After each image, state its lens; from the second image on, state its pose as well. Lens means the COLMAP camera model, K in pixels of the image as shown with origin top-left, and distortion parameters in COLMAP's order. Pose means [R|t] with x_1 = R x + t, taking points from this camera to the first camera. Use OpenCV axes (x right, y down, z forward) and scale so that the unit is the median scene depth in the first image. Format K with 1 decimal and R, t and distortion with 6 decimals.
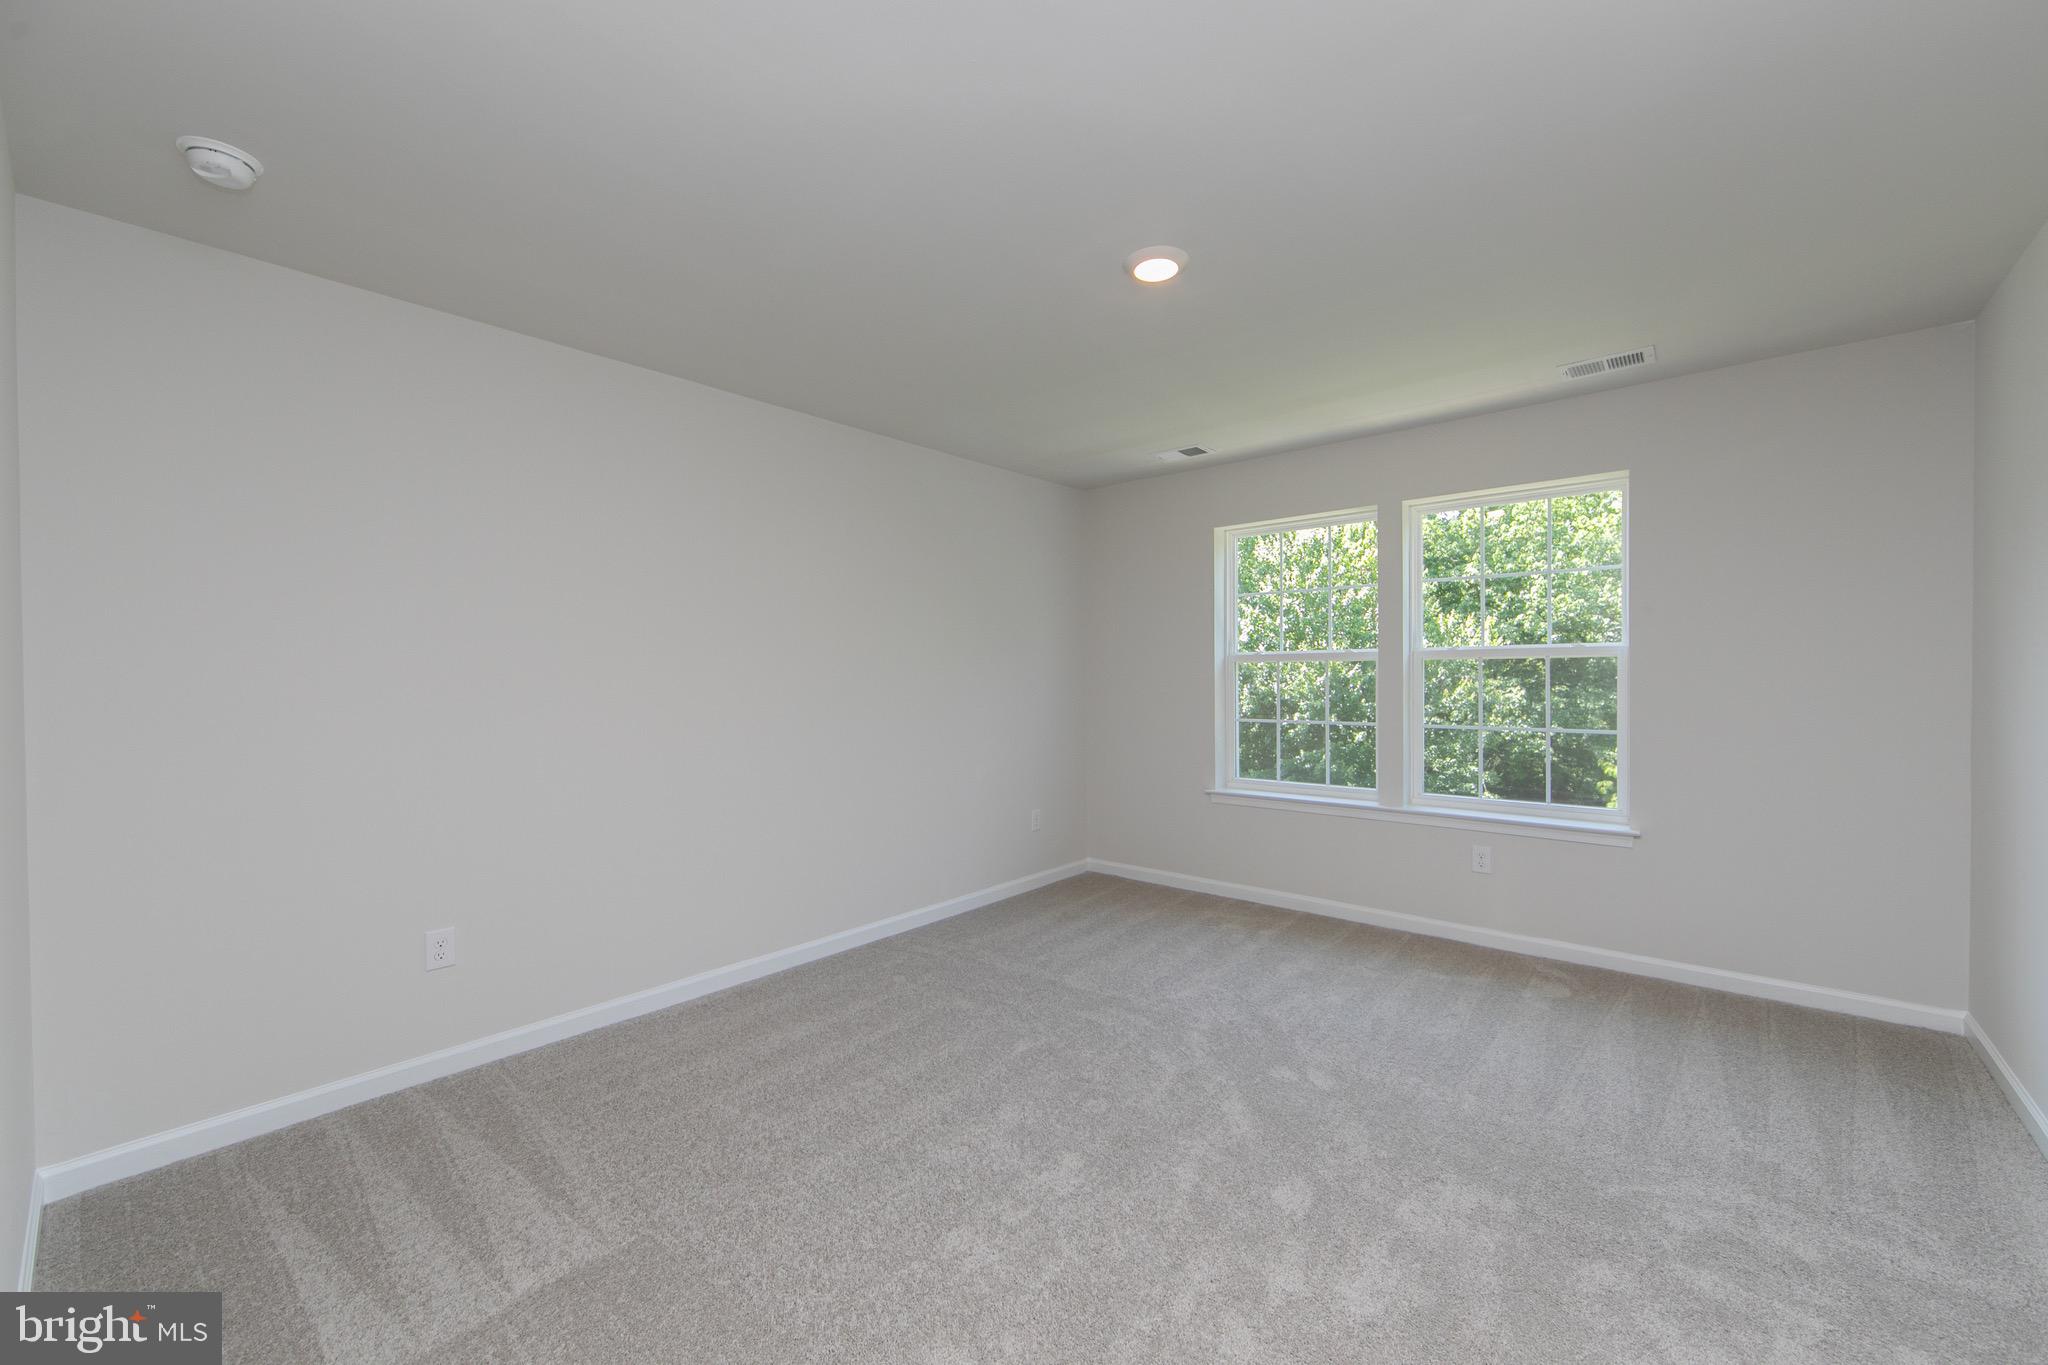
lens RADIAL K [[817.4, 0, 1016.0], [0, 817.4, 682.8], [0, 0, 1]] dist [-0.003840, -0.000561]
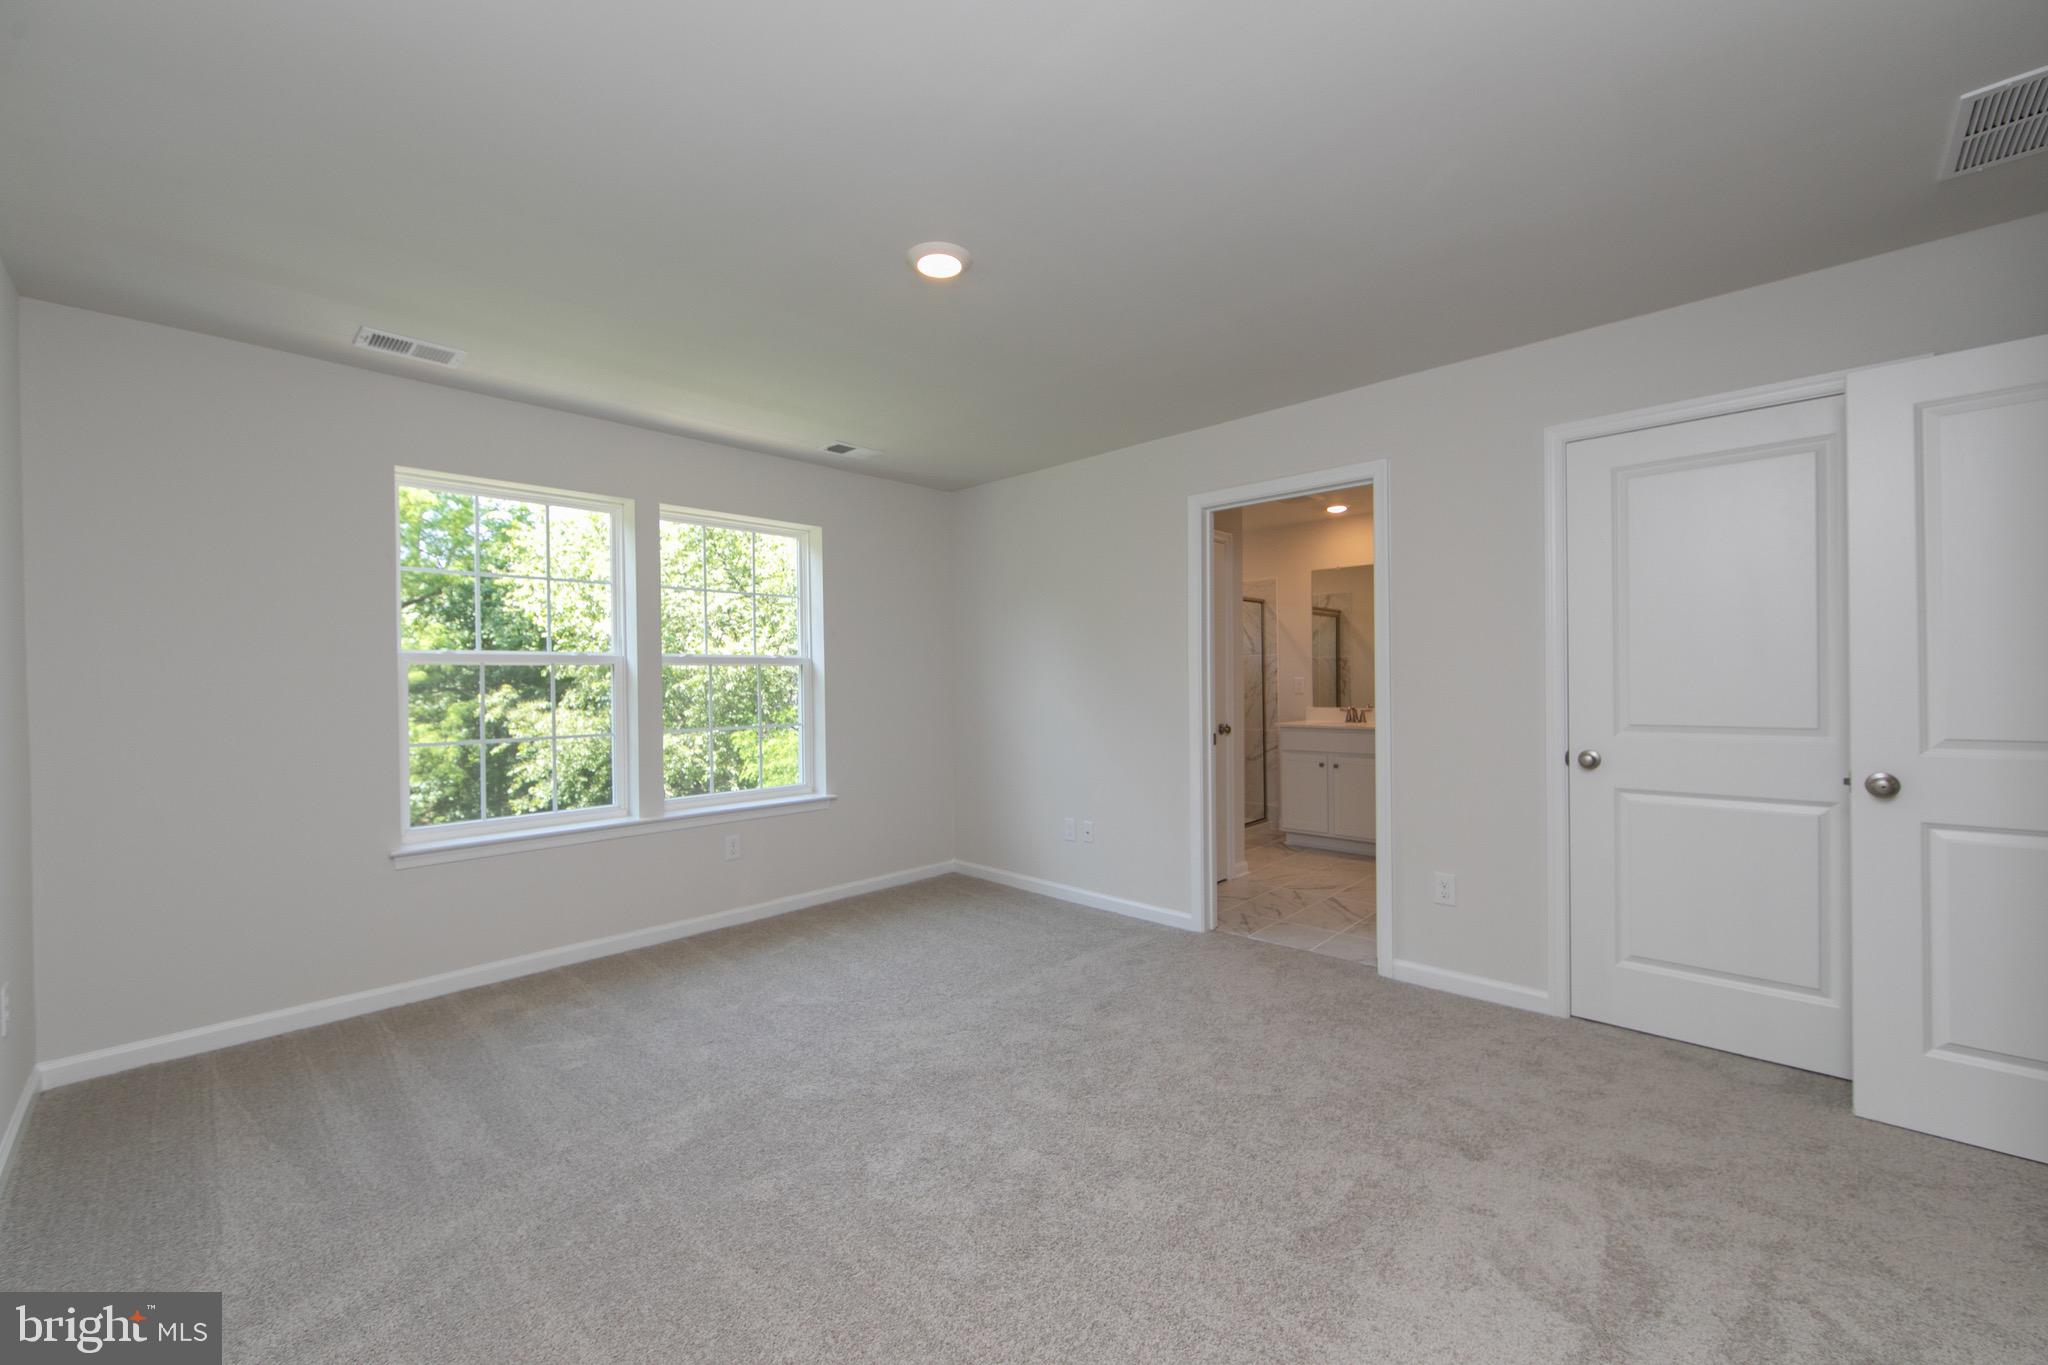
lens RADIAL K [[817.4, 0, 1016.0], [0, 817.4, 682.8], [0, 0, 1]] dist [-0.003840, -0.000561]
pose [[0.037020, 0.007754, 0.999284, -0.489907], [0.027239, 0.999591, -0.008766, 0.013463], [-0.998943, 0.027544, 0.036794, 0.535550]]
